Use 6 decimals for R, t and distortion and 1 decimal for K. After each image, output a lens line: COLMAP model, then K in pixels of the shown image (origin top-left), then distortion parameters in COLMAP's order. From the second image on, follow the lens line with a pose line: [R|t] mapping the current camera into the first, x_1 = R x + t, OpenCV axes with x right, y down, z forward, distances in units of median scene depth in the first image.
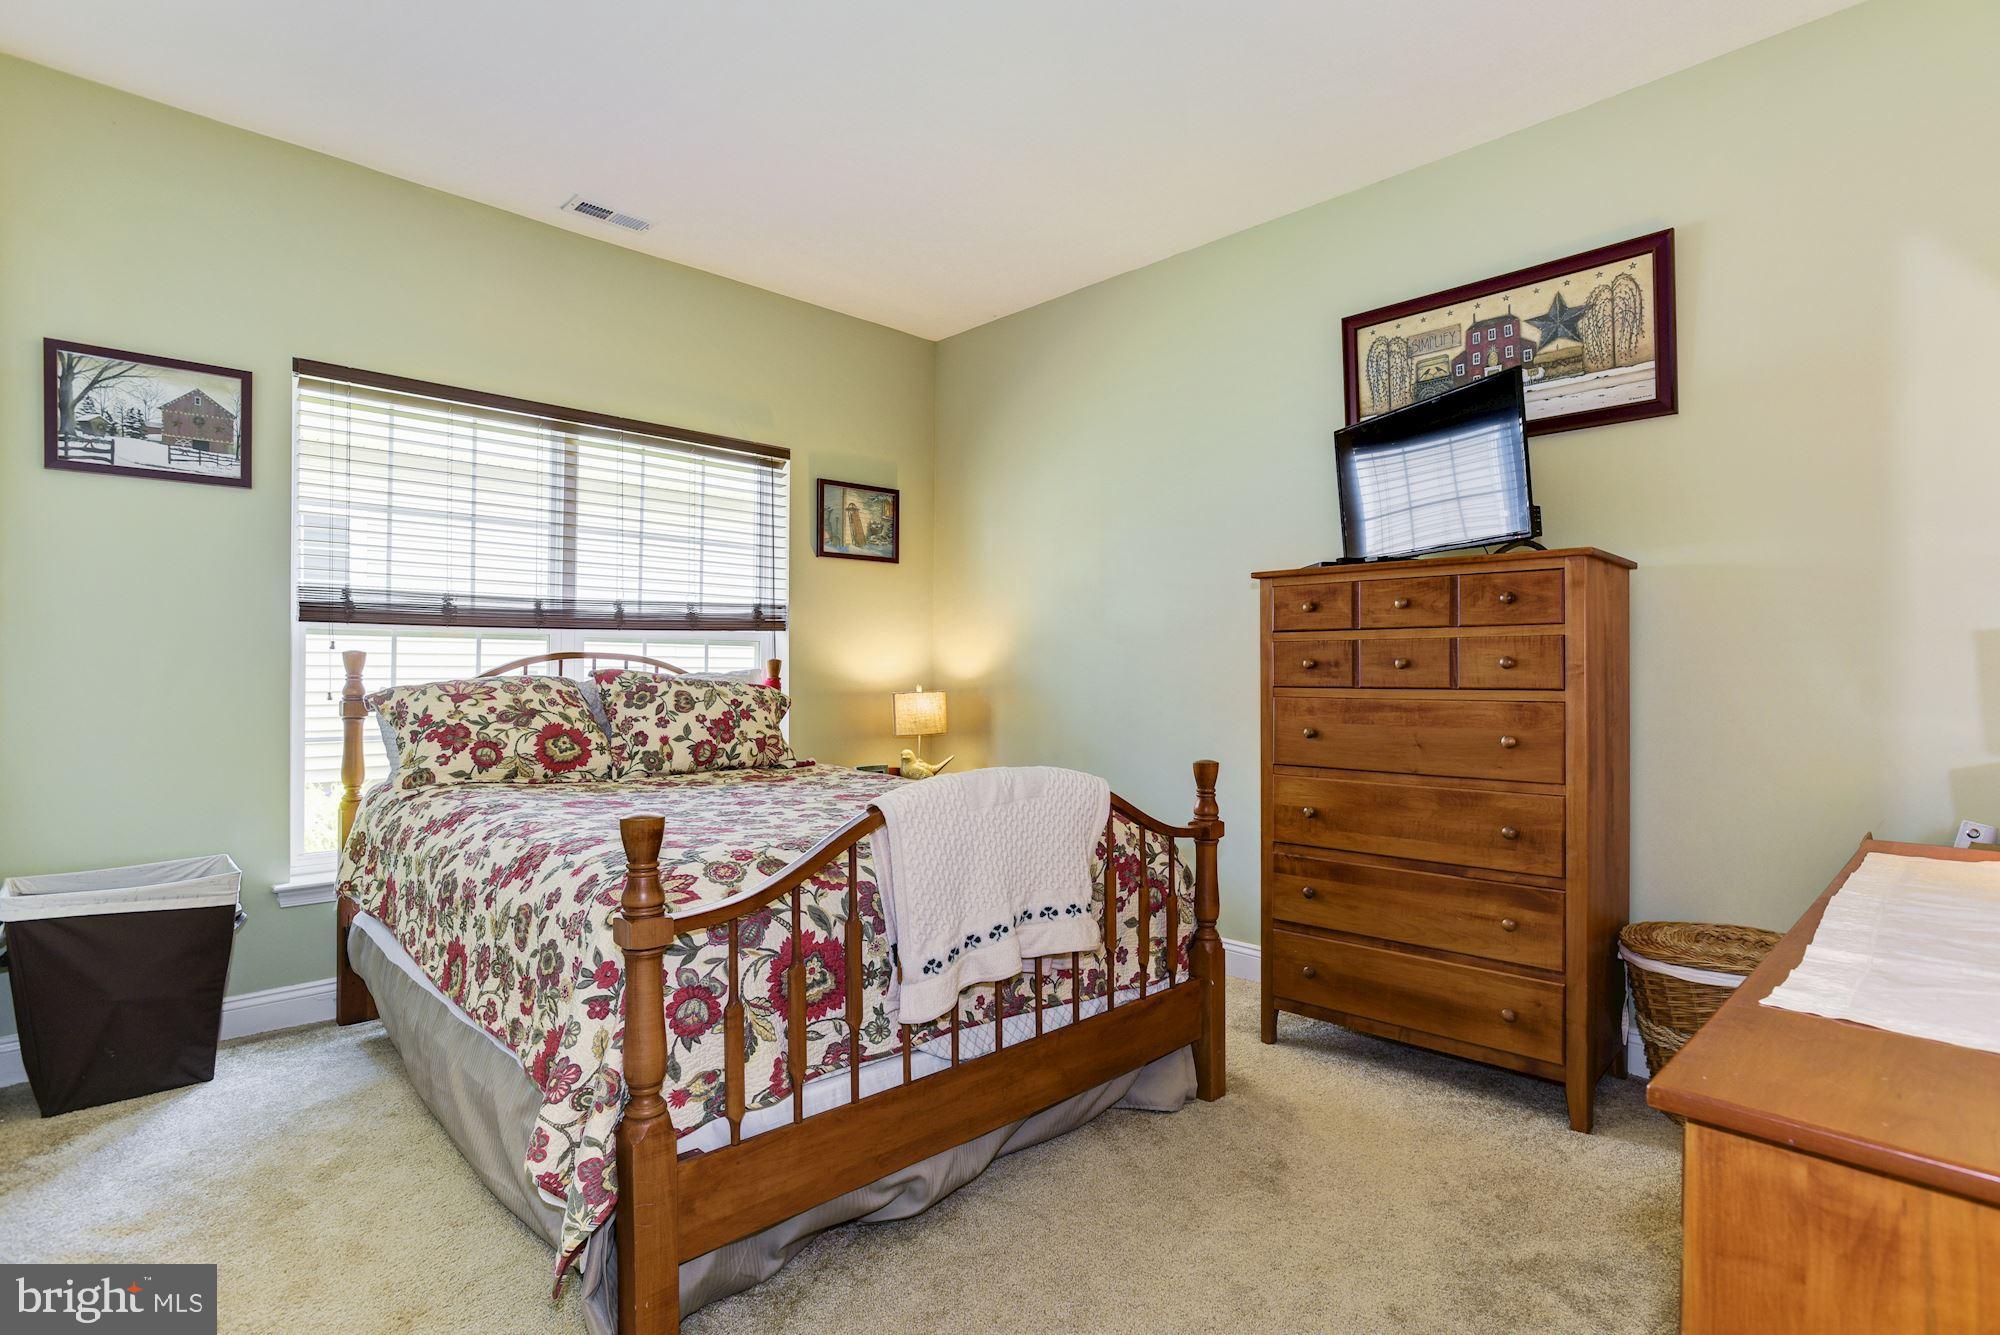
lens RADIAL K [[992.4, 0, 991.4], [0, 992.4, 622.5], [0, 0, 1]] dist [0.001597, 0.000366]
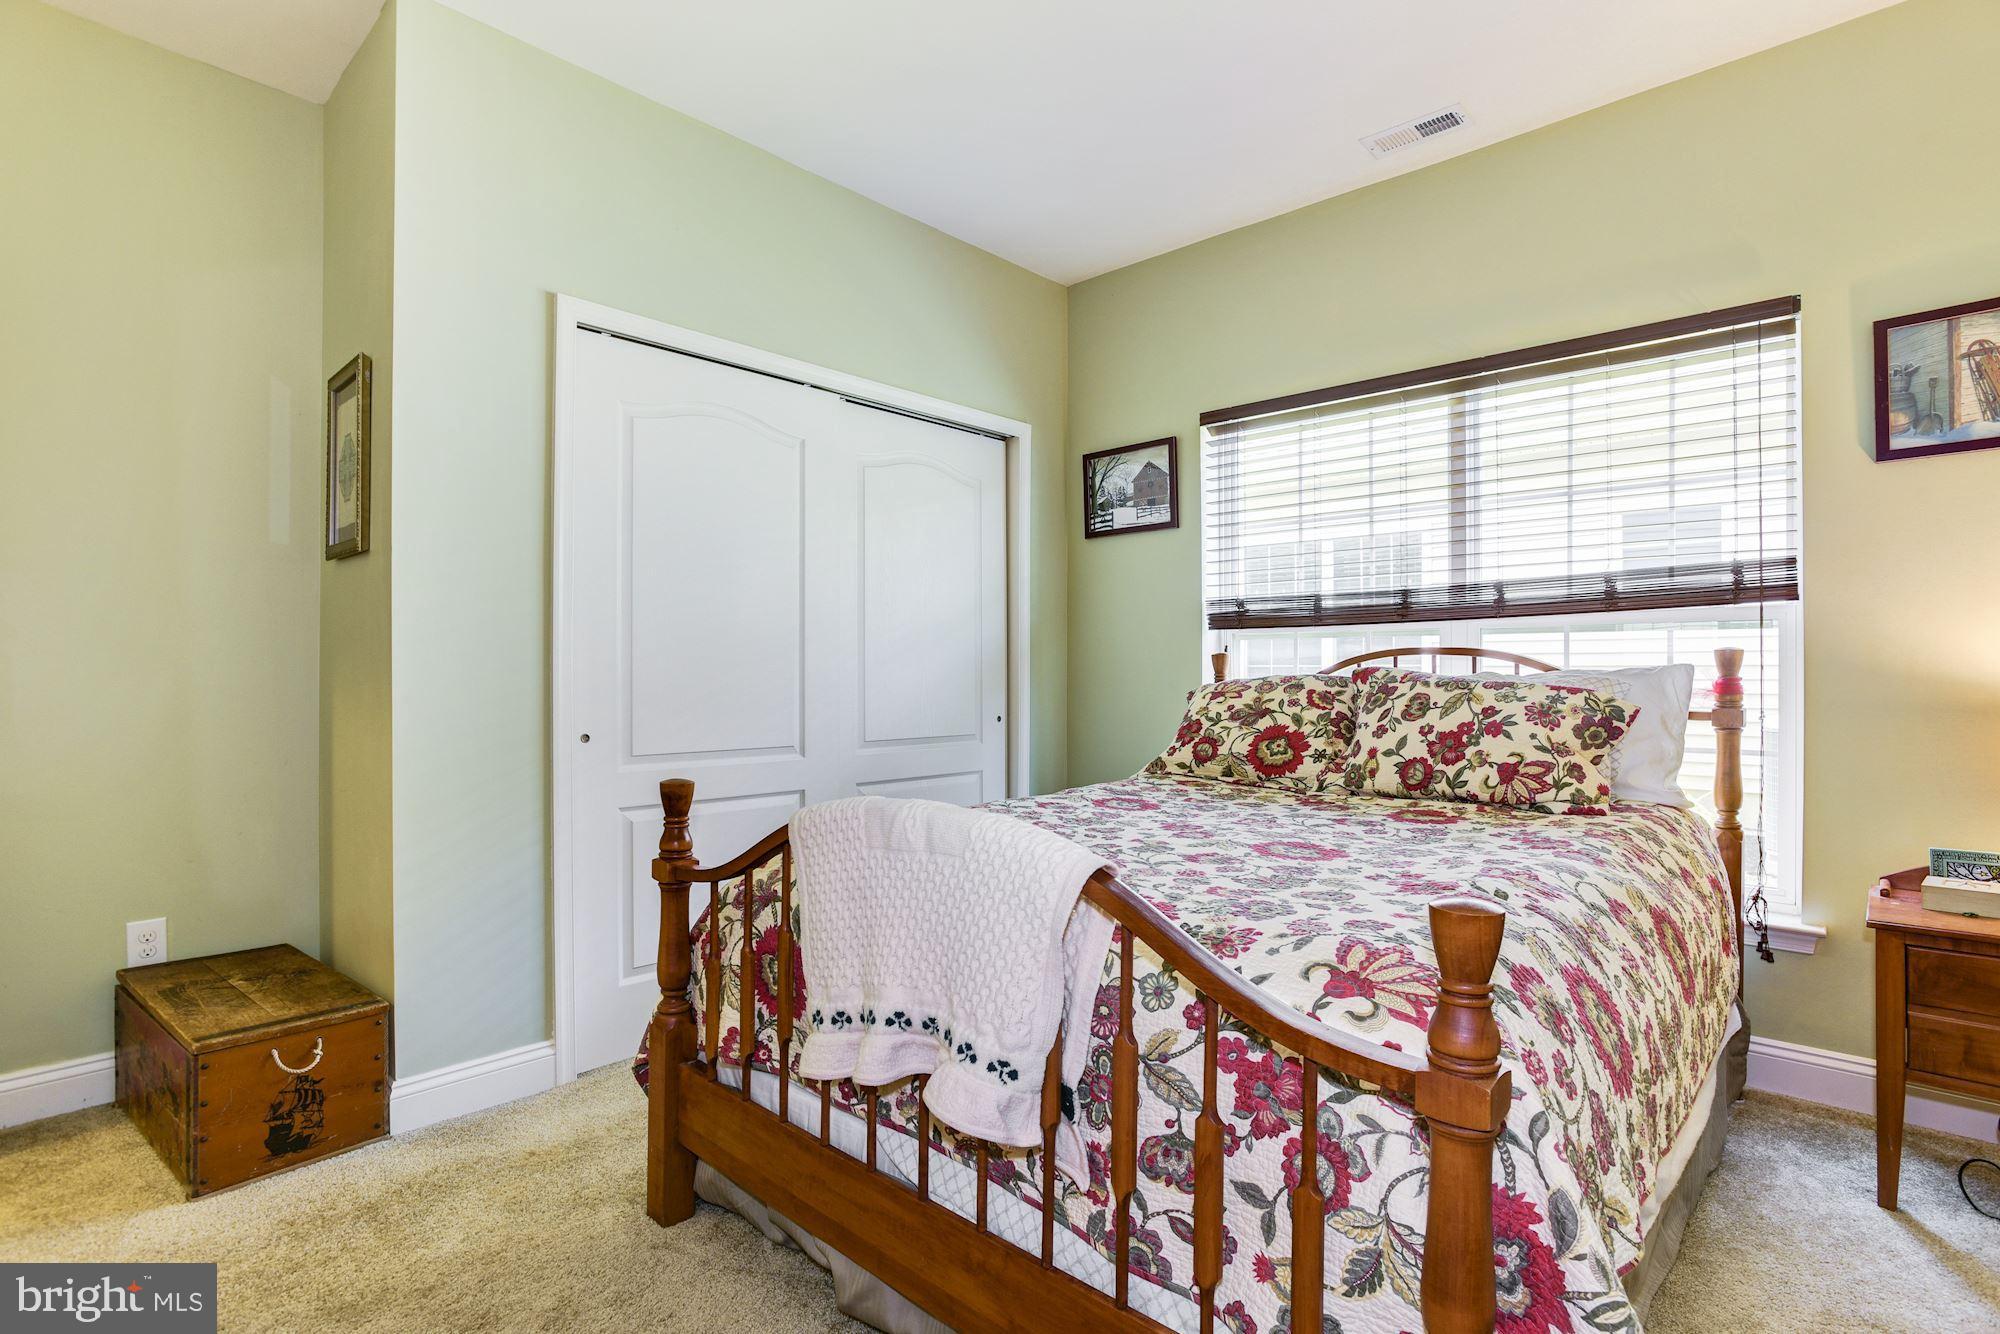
lens RADIAL K [[972.7, 0, 1018.1], [0, 972.7, 670.2], [0, 0, 1]] dist [-0.040139, 0.000688]
pose [[0.072730, -0.007464, -0.997324, 0.437945], [0.054698, 0.998497, -0.003484, 0.036941], [0.995851, -0.054298, 0.073029, 0.647520]]
